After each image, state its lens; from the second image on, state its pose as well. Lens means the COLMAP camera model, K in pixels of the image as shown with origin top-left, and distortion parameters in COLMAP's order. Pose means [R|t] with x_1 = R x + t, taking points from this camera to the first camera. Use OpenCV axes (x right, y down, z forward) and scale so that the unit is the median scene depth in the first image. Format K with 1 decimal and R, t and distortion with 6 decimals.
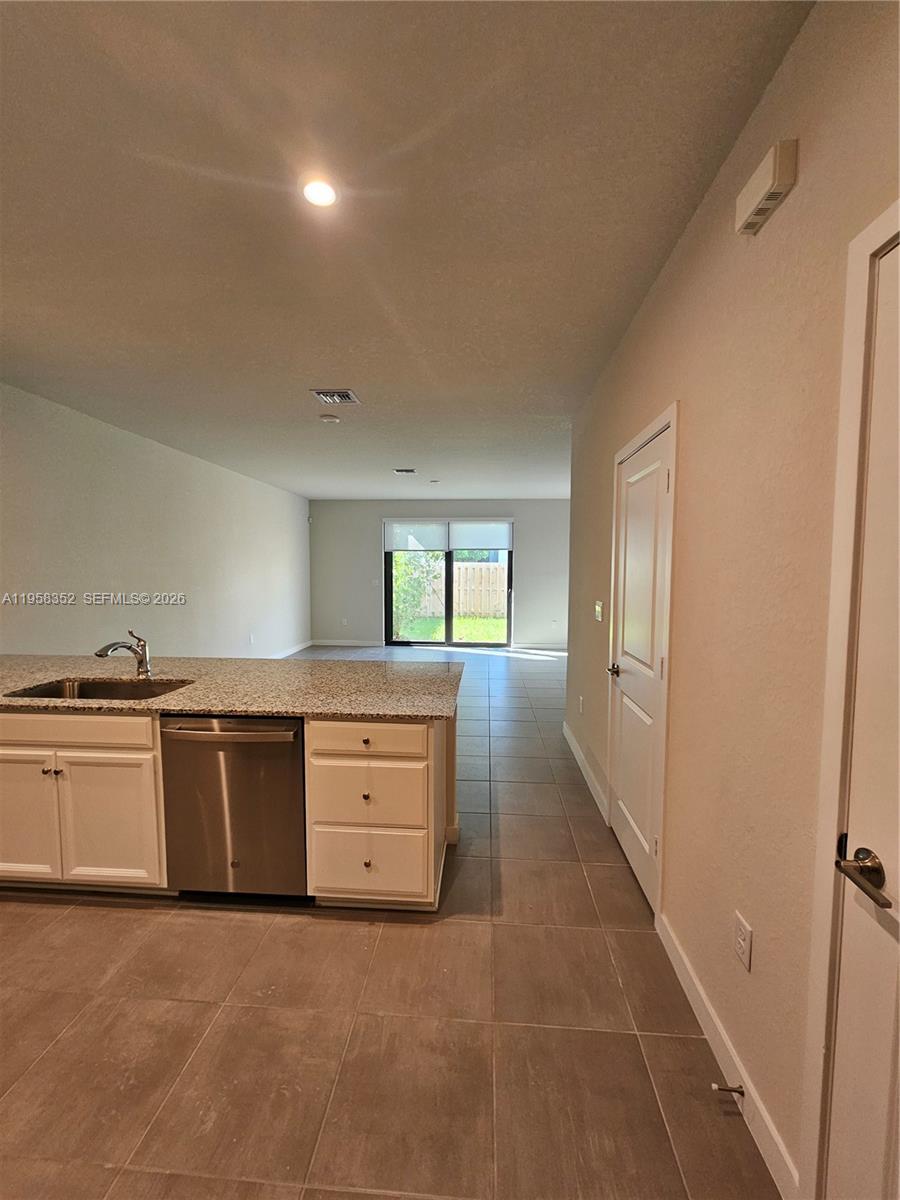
lens RADIAL K [[488.4, 0, 458.2], [0, 488.4, 603.3], [0, 0, 1]] dist [-0.001136, 0.000188]
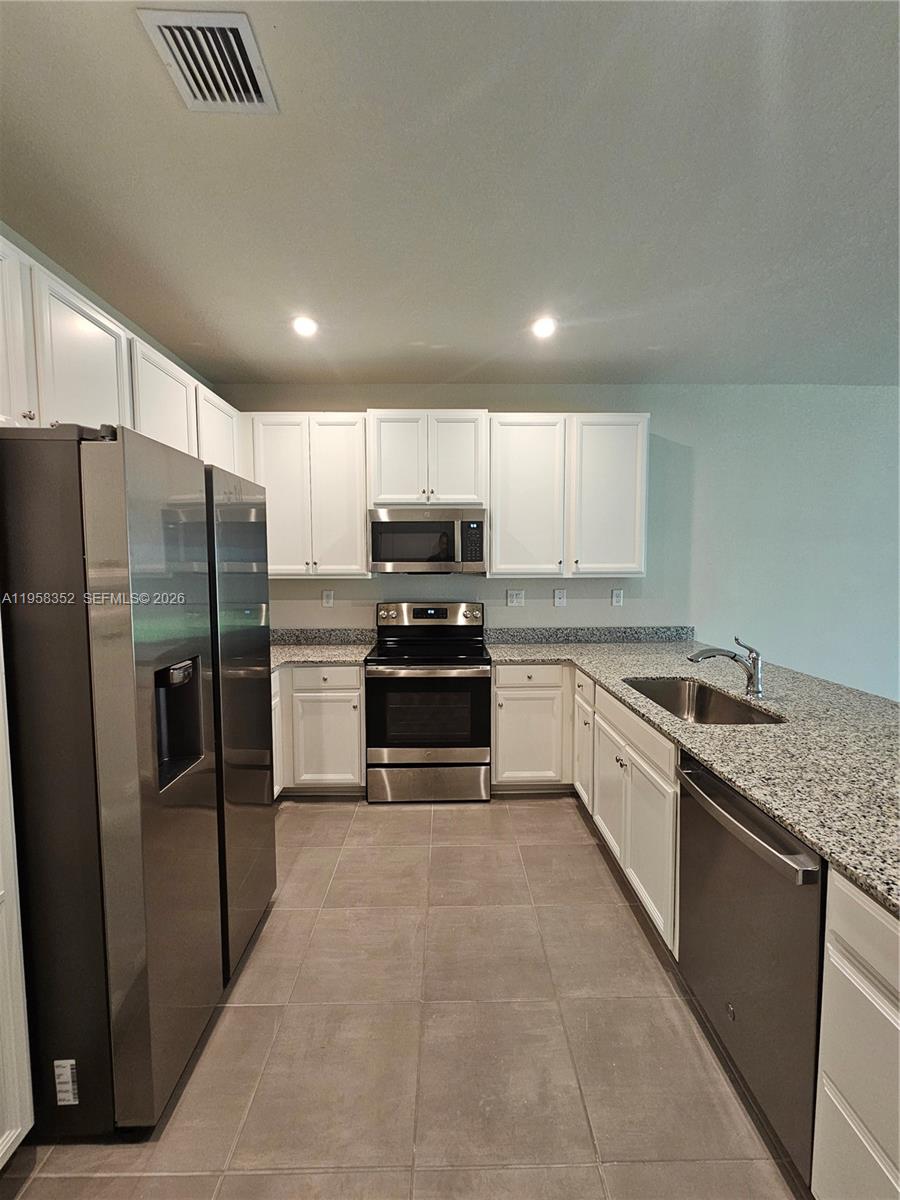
lens RADIAL K [[488.4, 0, 444.2], [0, 488.4, 600.9], [0, 0, 1]] dist [-0.001136, 0.000188]
pose [[0.079310, 0.068670, -0.994482, 0.125737], [-0.068315, 0.995653, 0.063303, -0.028941], [0.994506, 0.062918, 0.083657, 0.522443]]
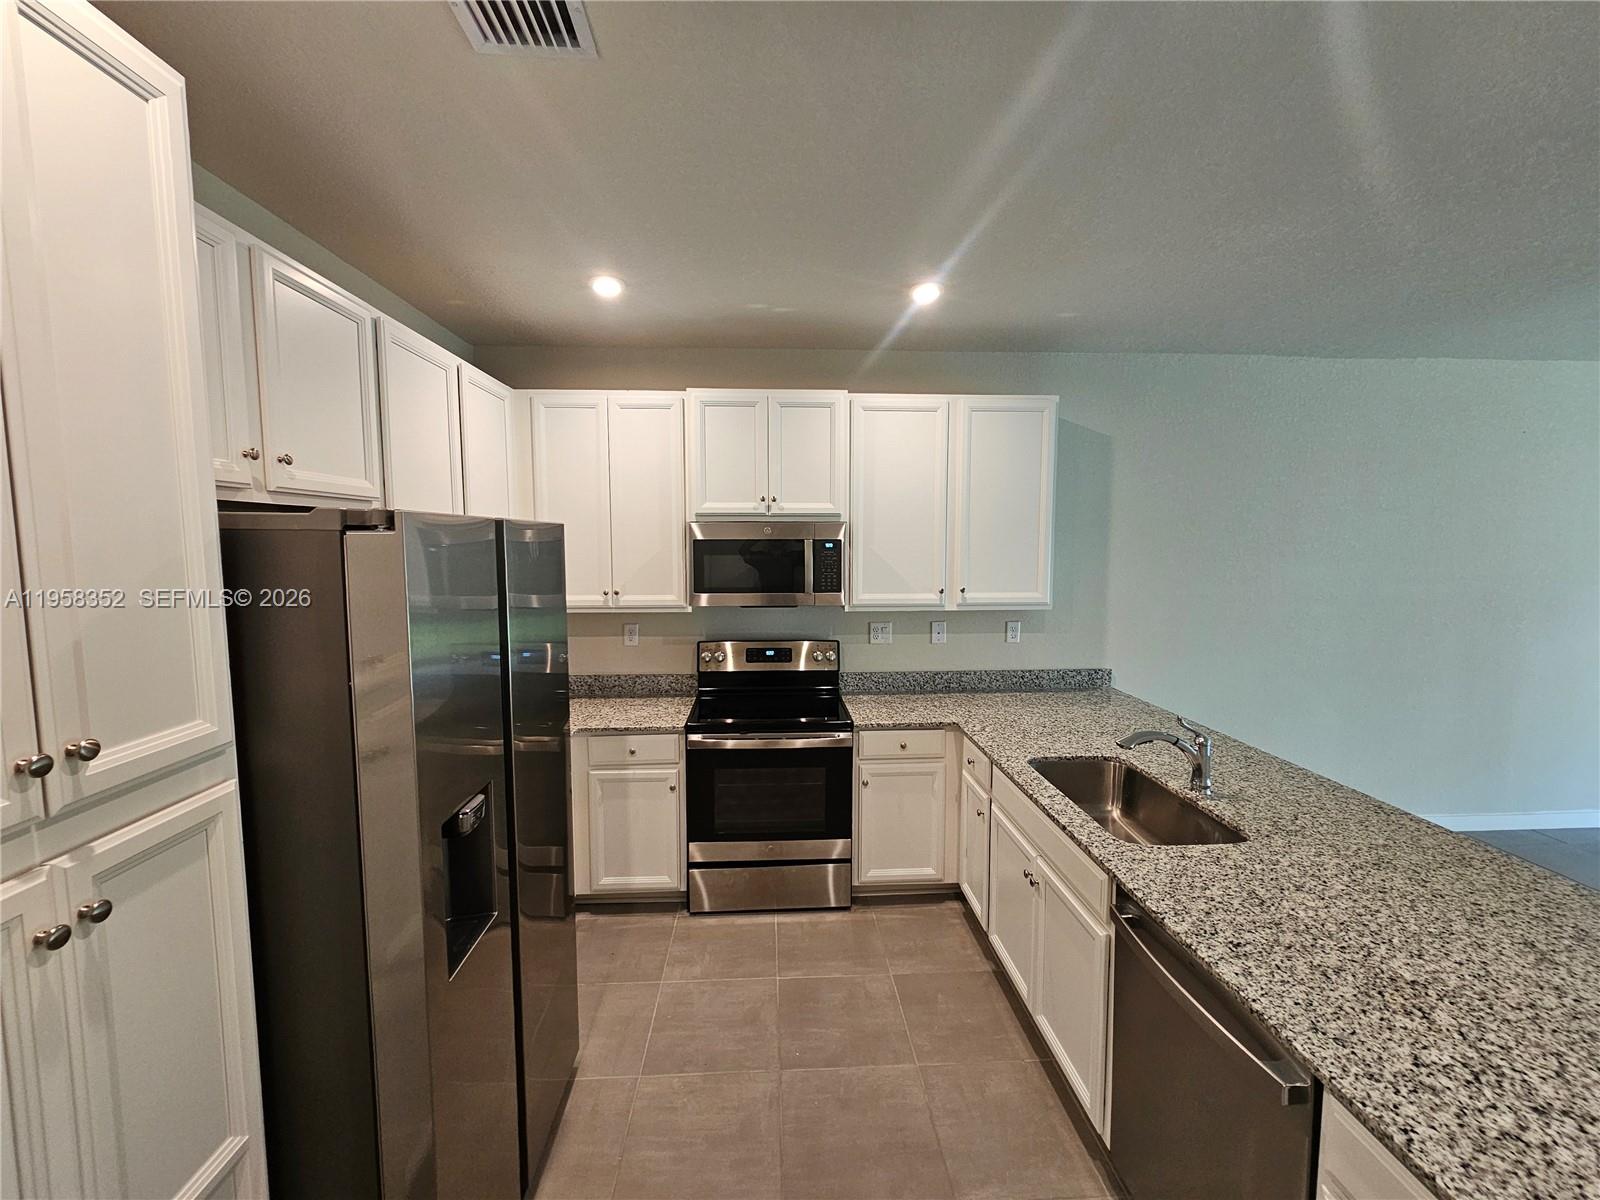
lens RADIAL K [[651.2, 0, 786.3], [0, 651.2, 600.0], [0, 0, 1]] dist [-0.001136, 0.000188]
pose [[0.112534, 0.085371, -0.989974, 0.118834], [-0.069949, 0.994511, 0.077811, -0.151987], [0.991183, 0.060492, 0.117888, 0.456785]]
